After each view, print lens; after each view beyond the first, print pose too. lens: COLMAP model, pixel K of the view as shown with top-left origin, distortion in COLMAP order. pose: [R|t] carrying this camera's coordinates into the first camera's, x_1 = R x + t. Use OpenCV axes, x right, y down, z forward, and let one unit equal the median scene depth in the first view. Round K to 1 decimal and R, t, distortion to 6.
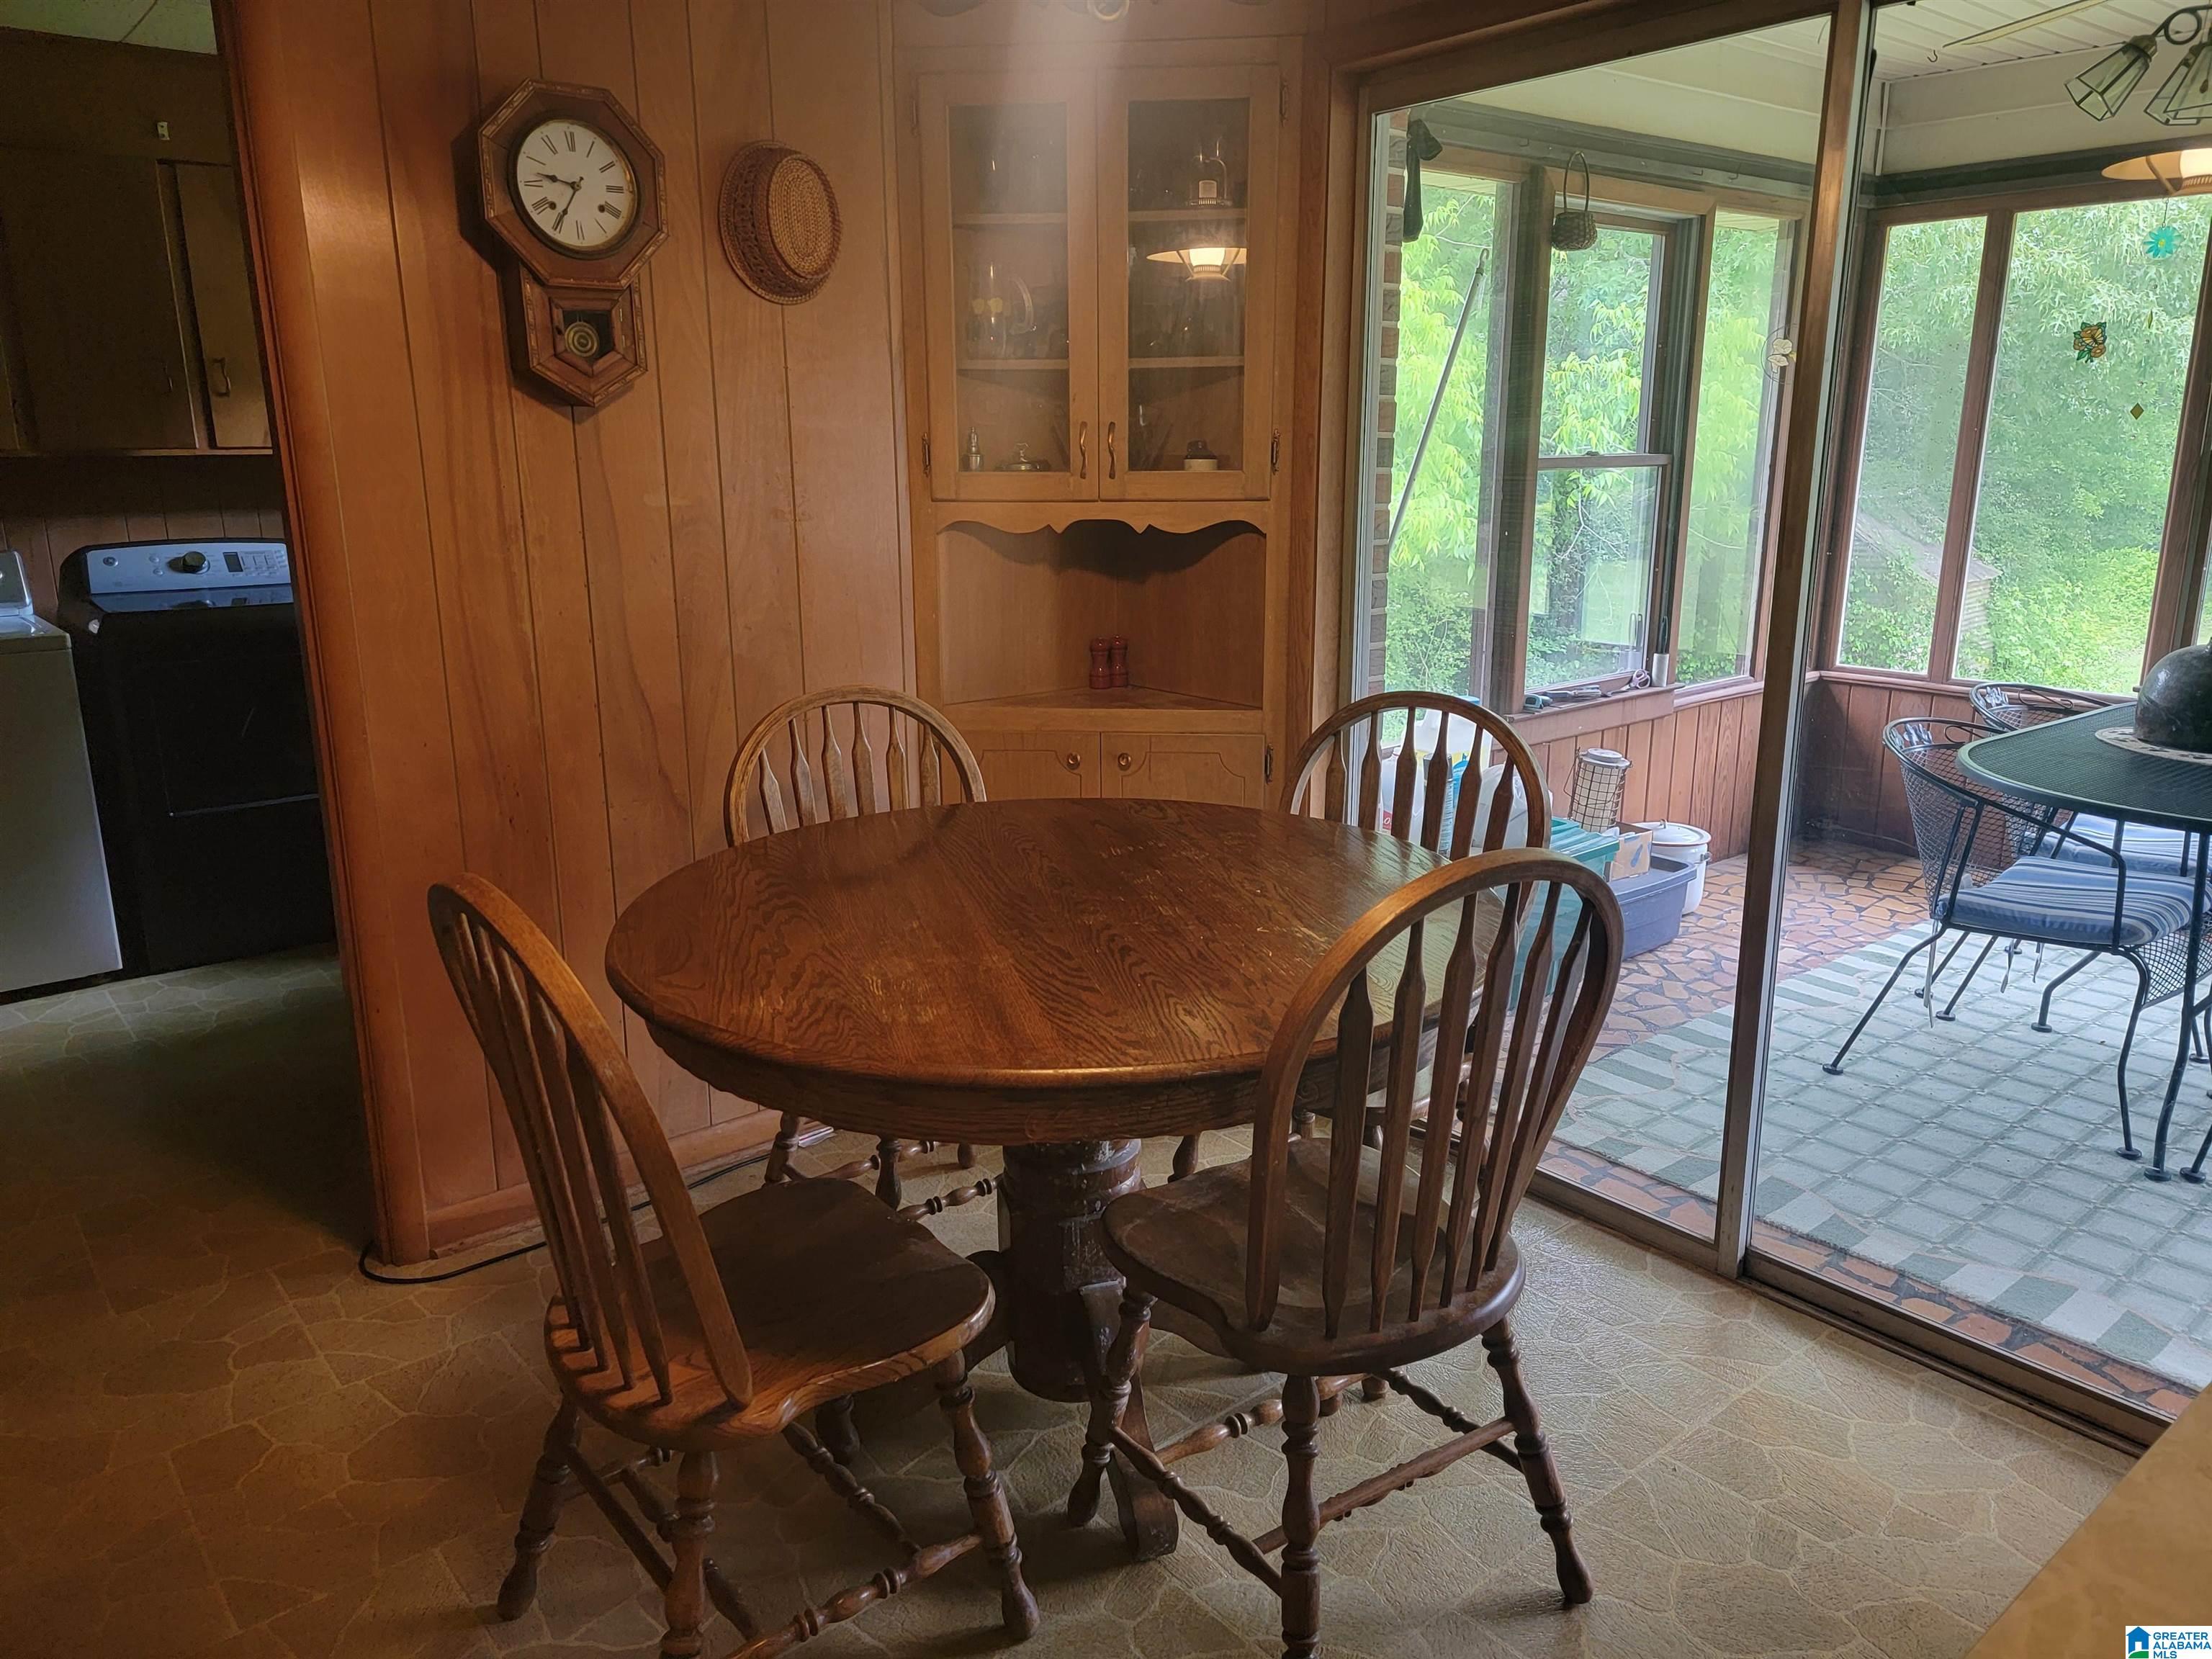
lens RADIAL K [[1543.2, 0, 1117.2], [0, 1543.2, 820.5], [0, 0, 1]] dist [0.074561, -0.060084]
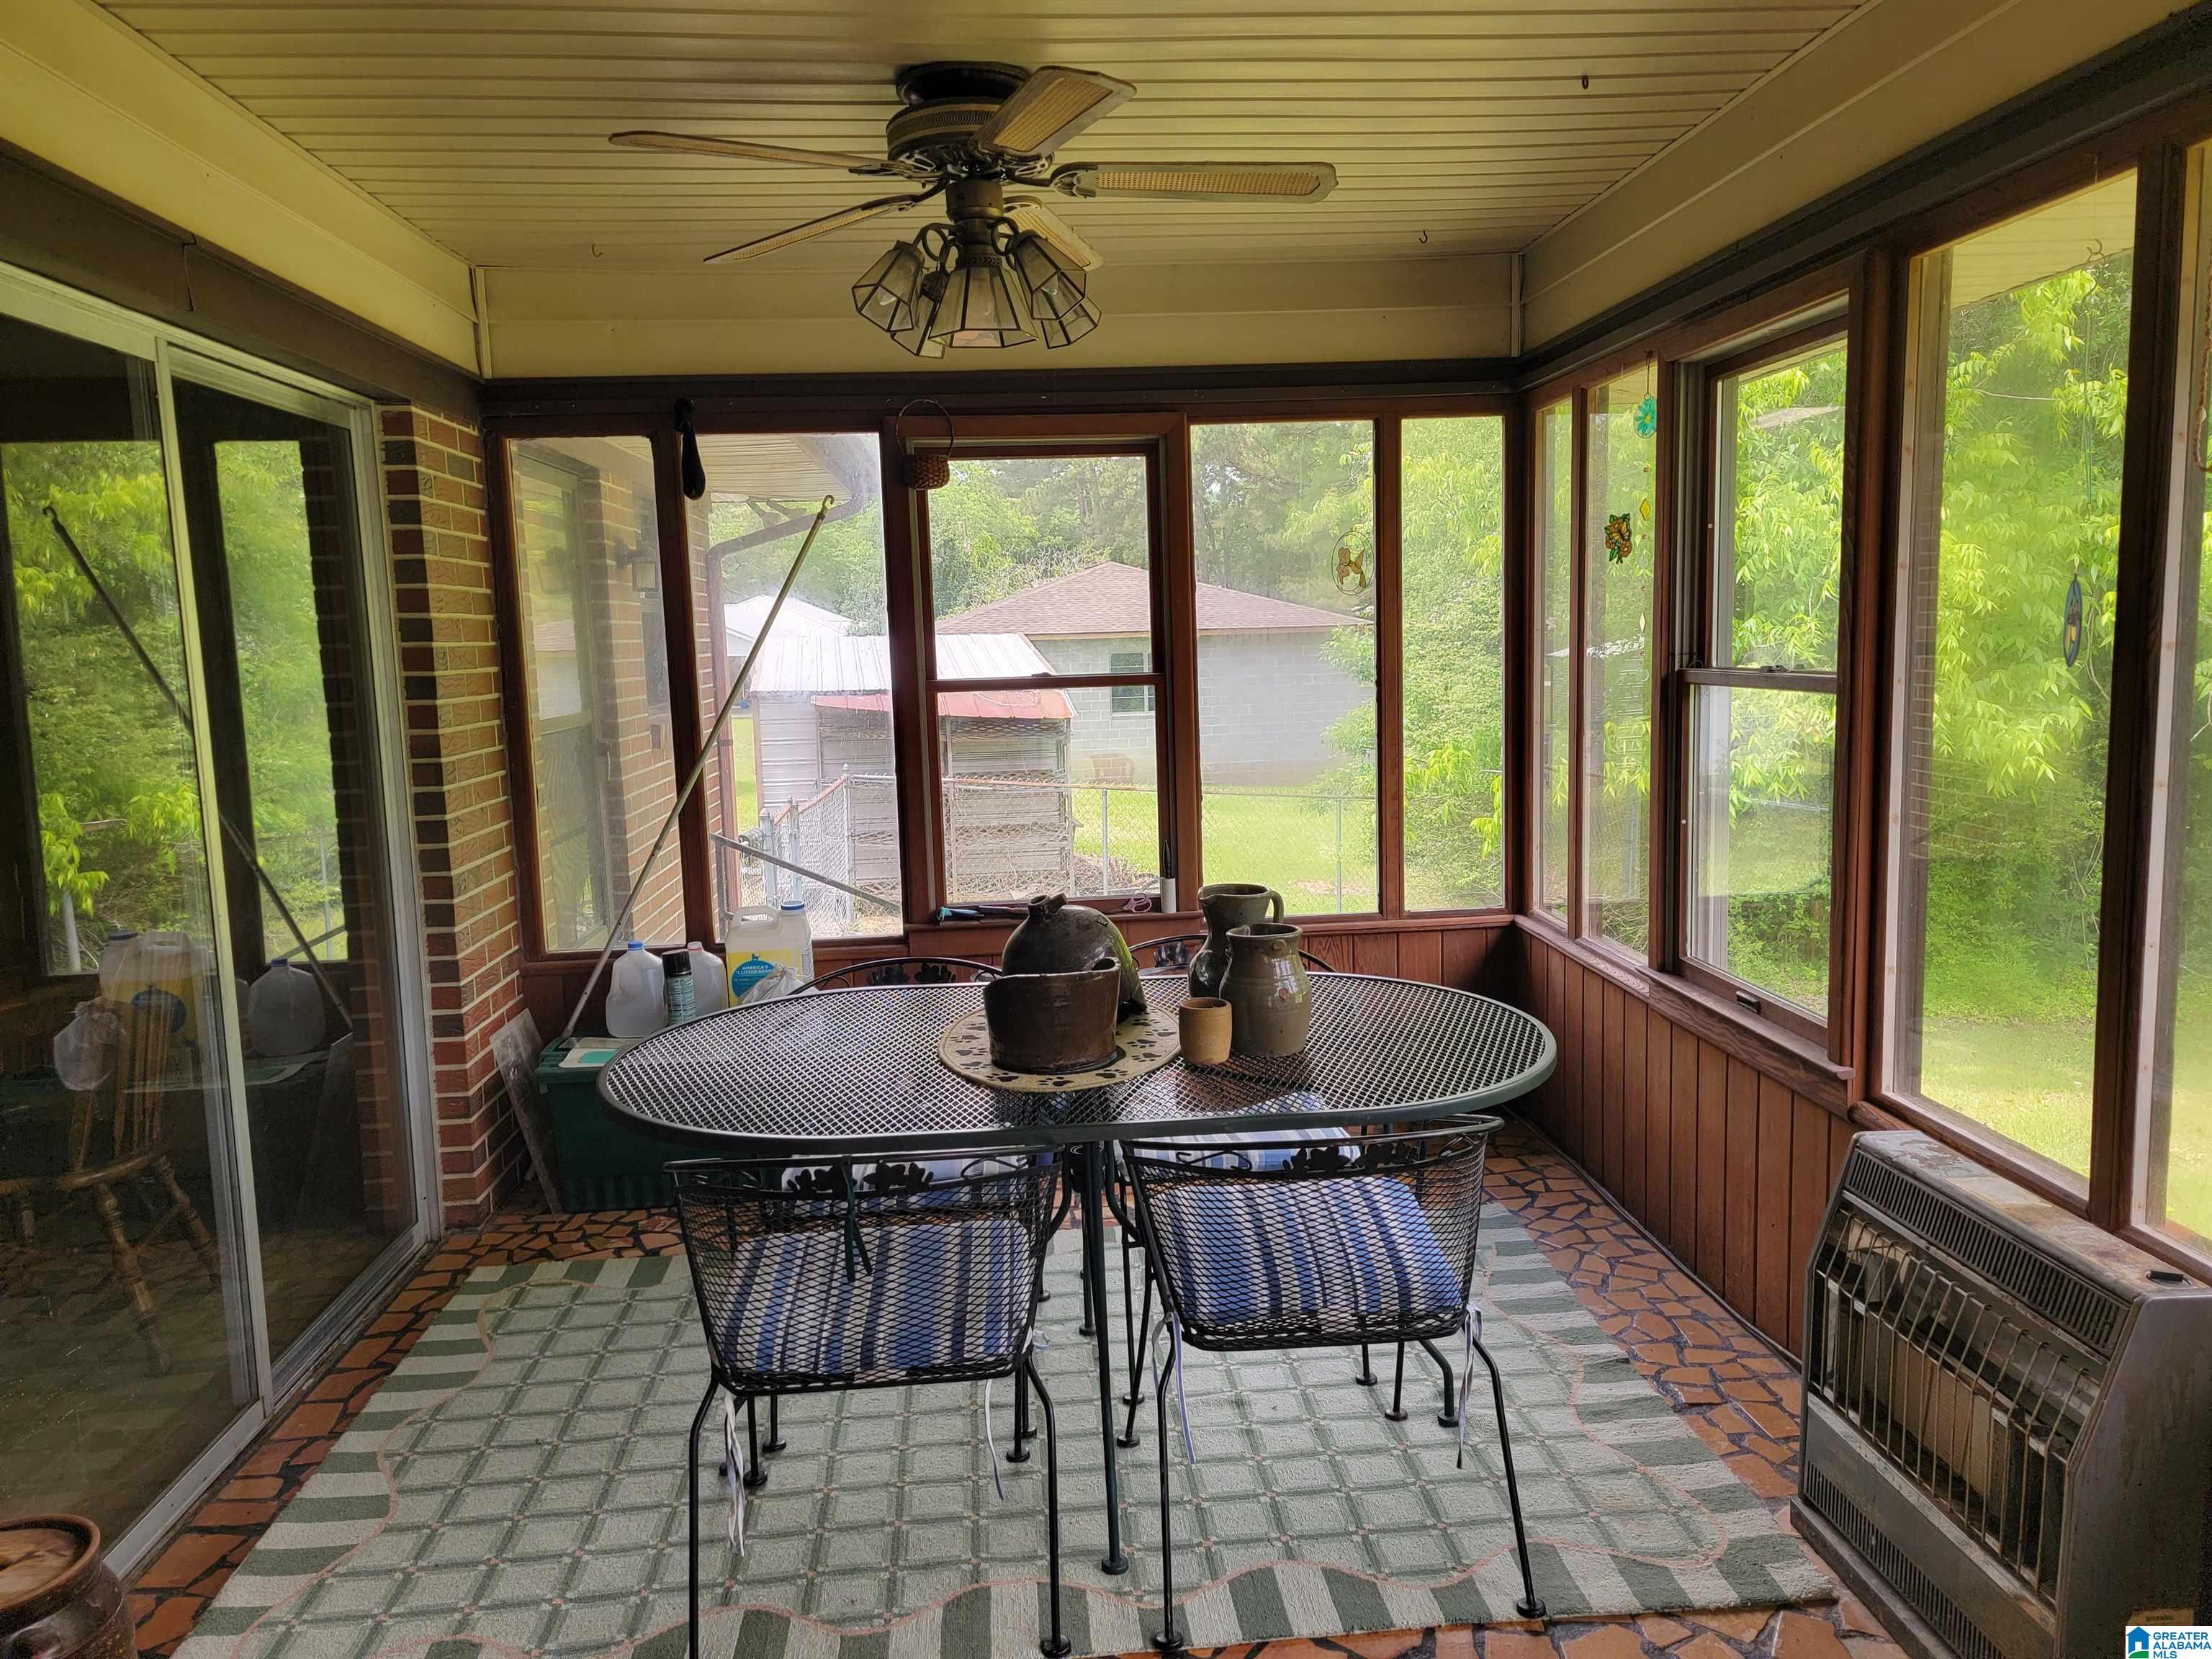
lens RADIAL K [[1543.2, 0, 1106.0], [0, 1543.2, 826.9], [0, 0, 1]] dist [0.074561, -0.060084]
pose [[0.823667, 0.056243, -0.564278, 1.444216], [-0.113057, 0.991380, -0.066214, -0.123281], [0.555690, 0.118334, 0.822925, 0.343756]]
